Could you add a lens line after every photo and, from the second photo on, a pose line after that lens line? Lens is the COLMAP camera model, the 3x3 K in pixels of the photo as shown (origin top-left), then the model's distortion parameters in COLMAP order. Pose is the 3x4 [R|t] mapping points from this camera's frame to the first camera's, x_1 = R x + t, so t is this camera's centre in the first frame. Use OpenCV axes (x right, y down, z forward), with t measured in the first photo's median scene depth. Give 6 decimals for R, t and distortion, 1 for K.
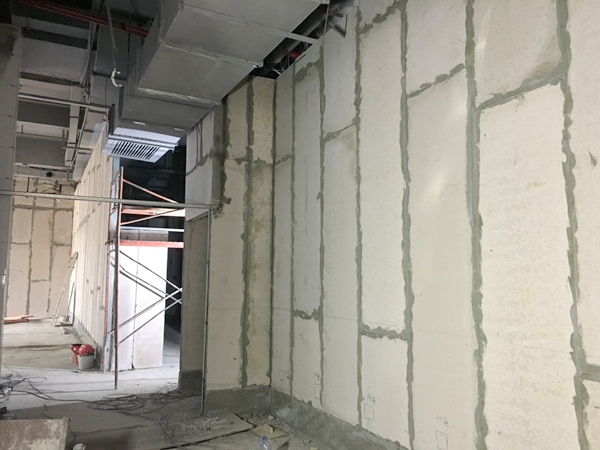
lens RADIAL K [[509.4, 0, 299.8], [0, 509.4, 226.1], [0, 0, 1]] dist [0.085401, -0.107205]
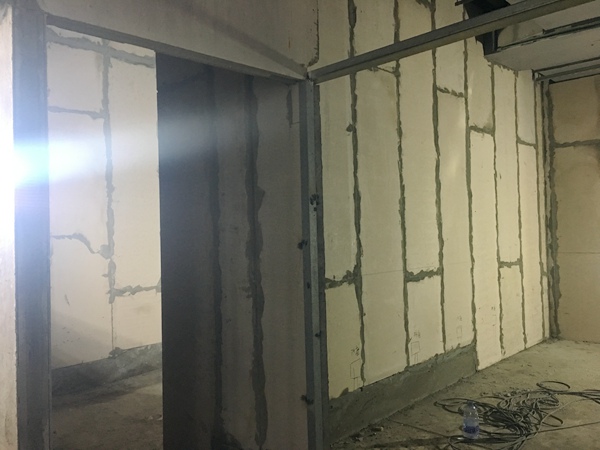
lens RADIAL K [[509.4, 0, 299.8], [0, 509.4, 226.1], [0, 0, 1]] dist [0.085401, -0.107205]
pose [[-0.333400, 0.013649, 0.942687, -0.880851], [-0.068574, 0.996896, -0.038686, 0.165724], [-0.940288, -0.077542, -0.331429, 1.709400]]
